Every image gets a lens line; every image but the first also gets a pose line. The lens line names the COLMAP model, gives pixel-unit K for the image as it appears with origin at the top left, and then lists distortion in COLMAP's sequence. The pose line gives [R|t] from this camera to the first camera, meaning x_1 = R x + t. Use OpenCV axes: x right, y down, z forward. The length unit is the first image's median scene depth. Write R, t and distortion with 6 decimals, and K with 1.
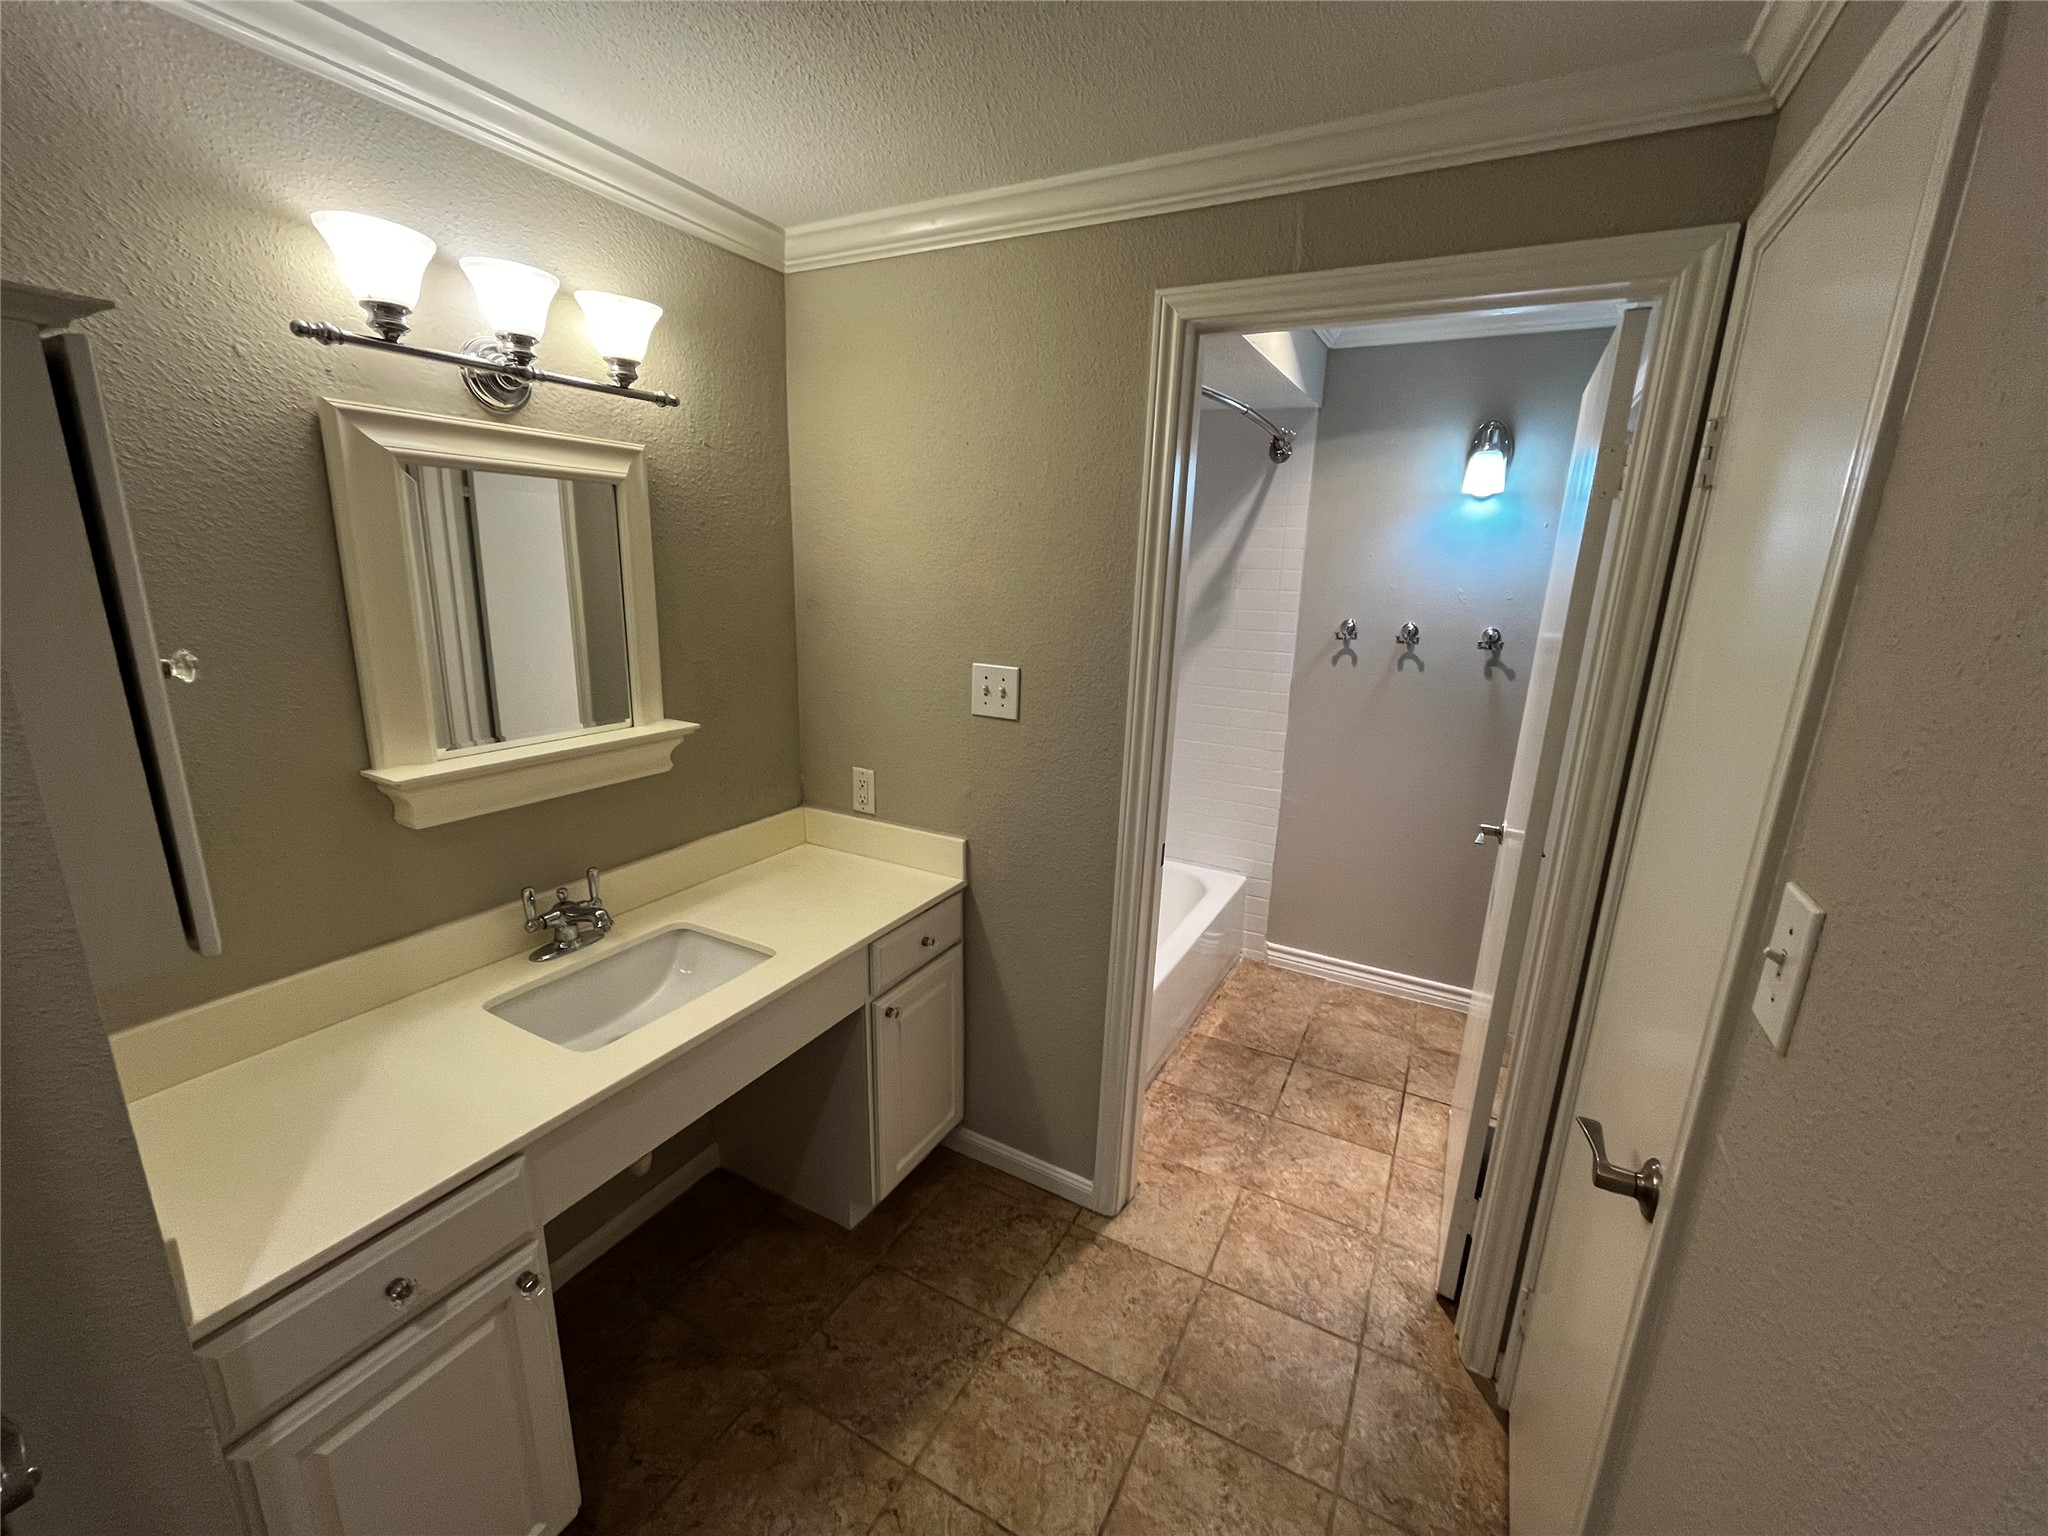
lens RADIAL K [[839.8, 0, 1026.9], [0, 839.8, 766.8], [0, 0, 1]] dist [-0.004356, 0.001000]
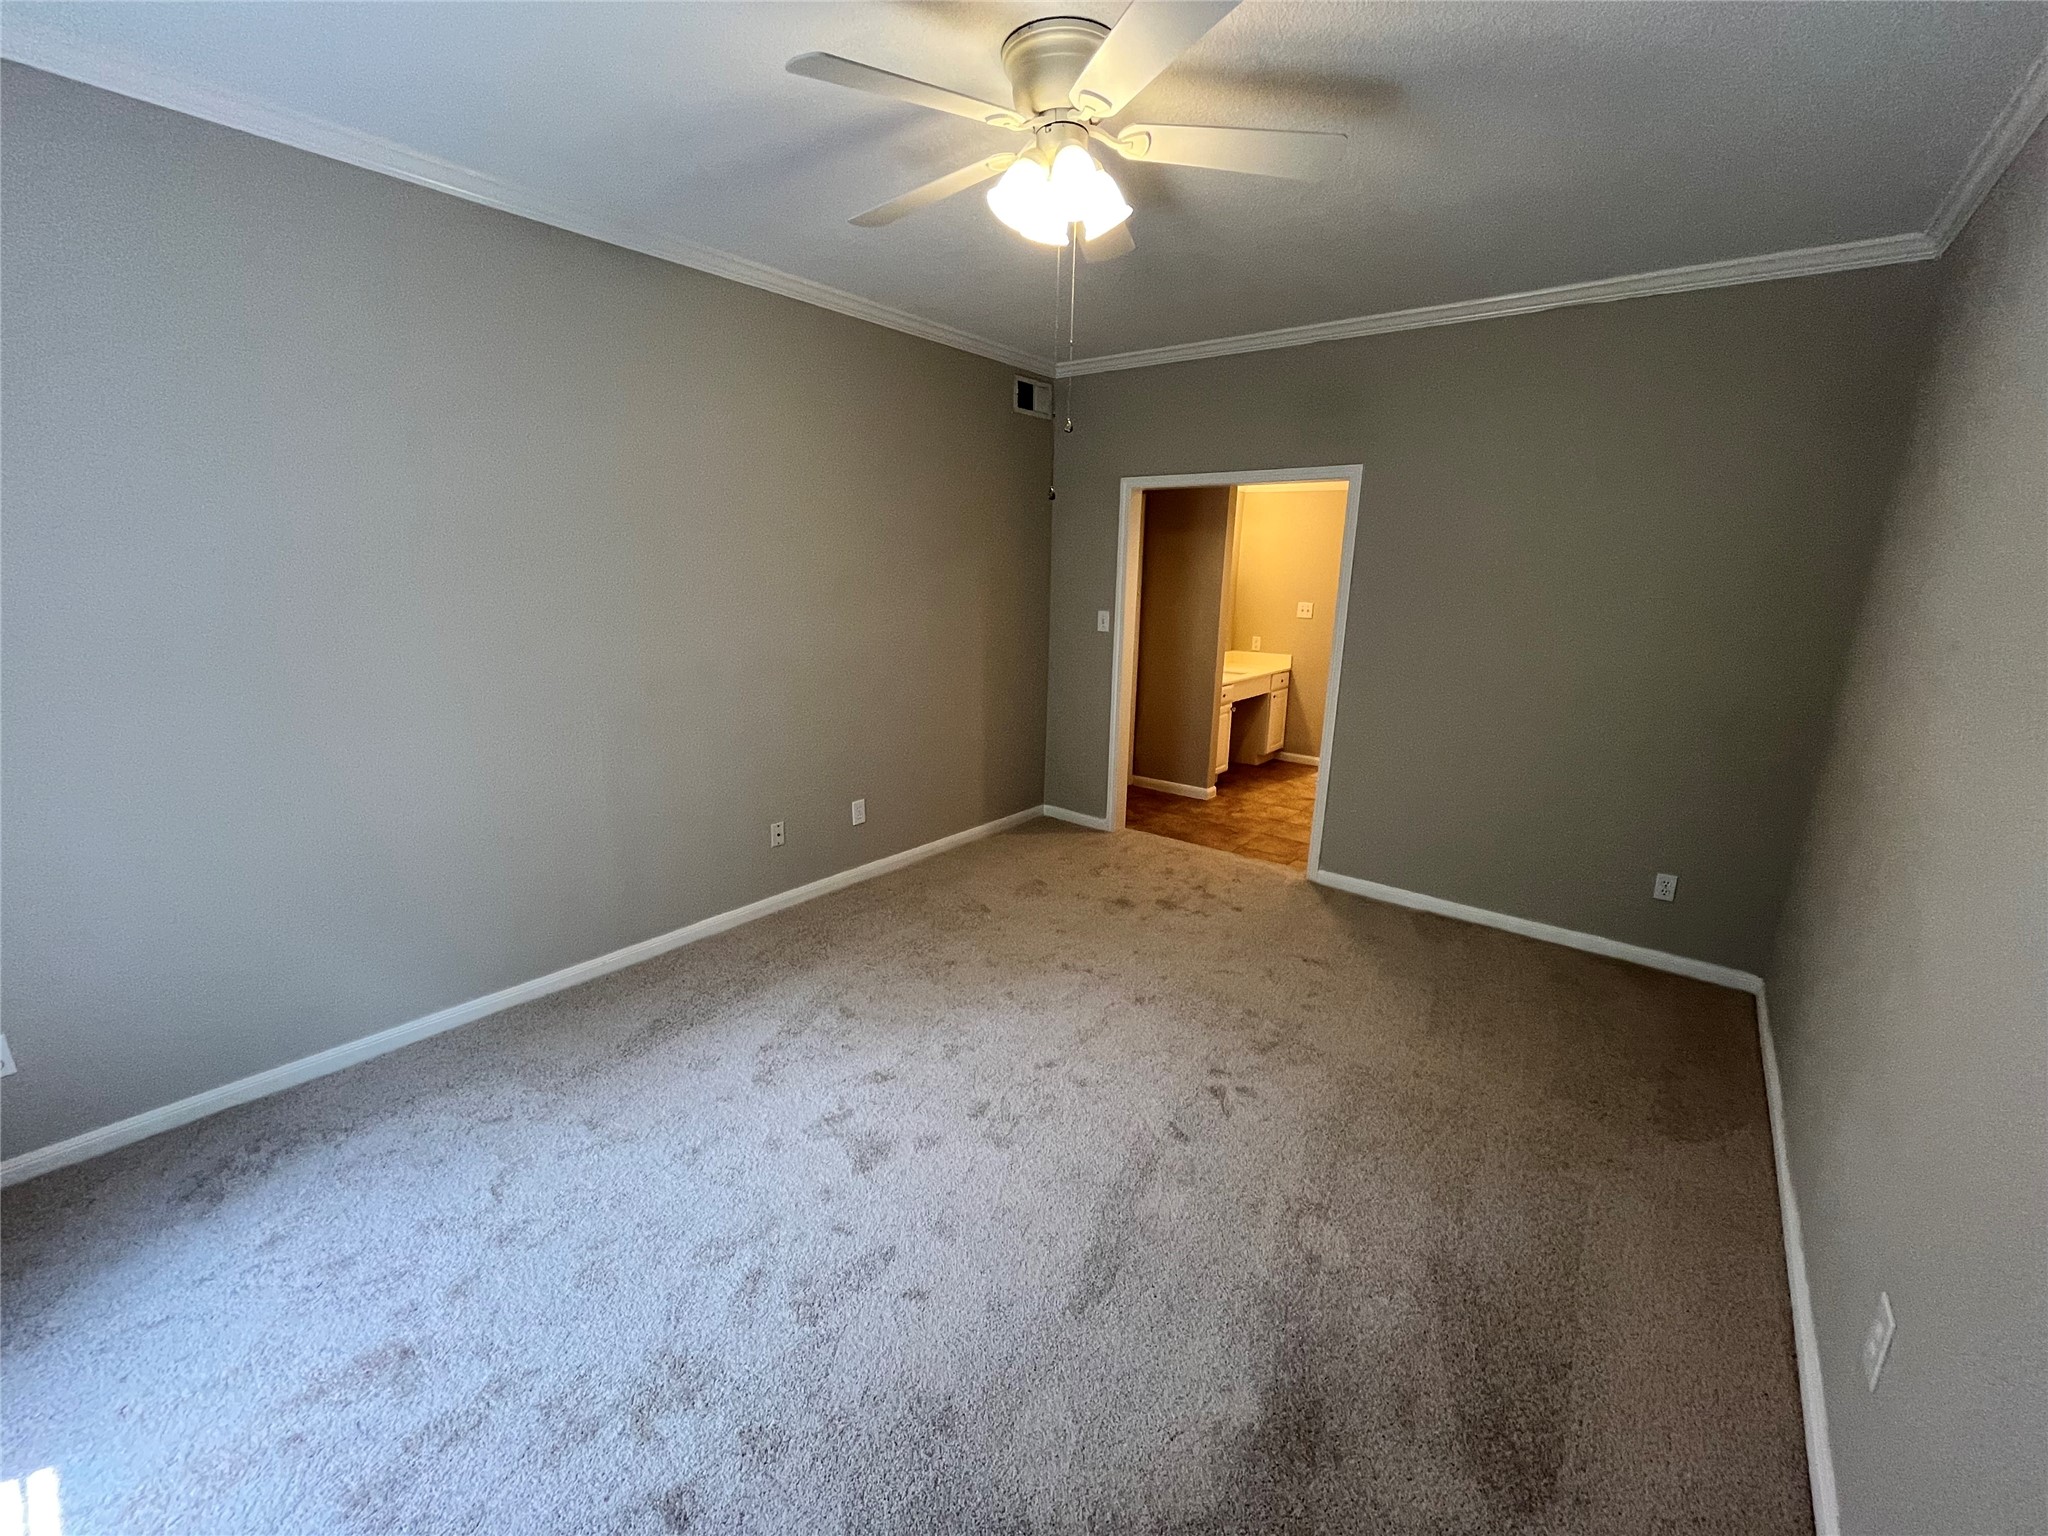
lens RADIAL K [[839.8, 0, 1023.0], [0, 839.8, 772.6], [0, 0, 1]] dist [-0.004356, 0.001000]
pose [[0.985584, 0.031701, -0.166189, -0.597205], [-0.031604, 0.999495, 0.003227, 0.617272], [0.166207, 0.002072, 0.986089, -2.675038]]
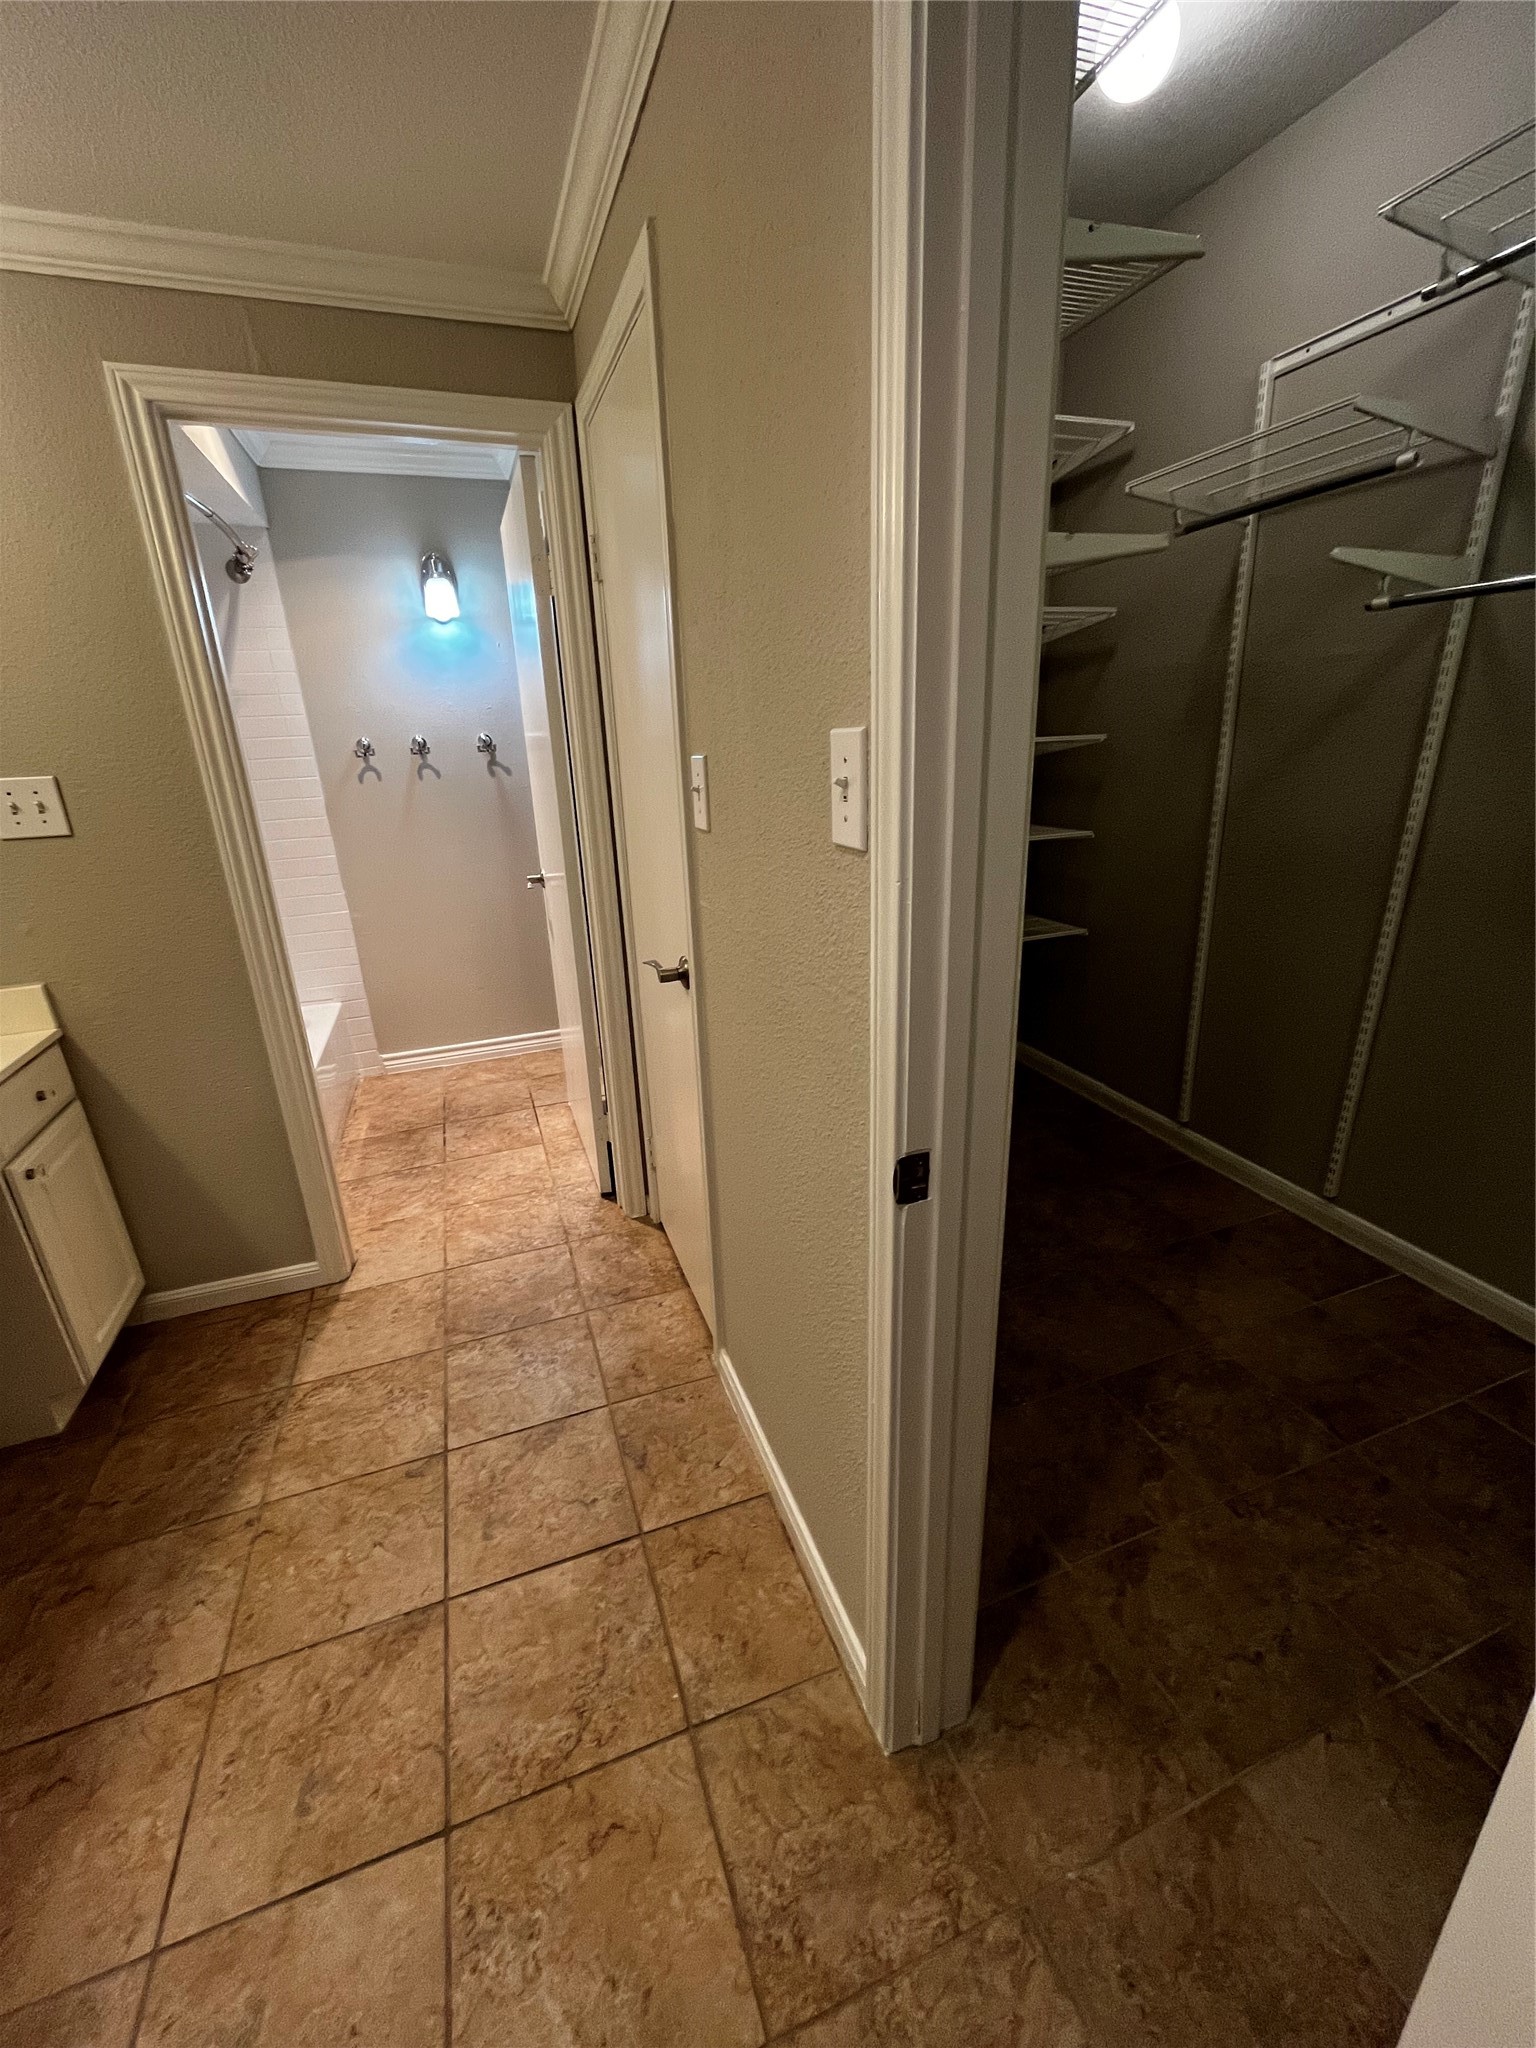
lens RADIAL K [[839.8, 0, 770.2], [0, 839.8, 1022.9], [0, 0, 1]] dist [-0.004356, 0.001000]
pose [[0.657698, -0.301741, 0.690207, -0.201749], [0.237401, 0.952603, 0.190235, 0.147591], [-0.714894, 0.038738, 0.698159, -0.190348]]
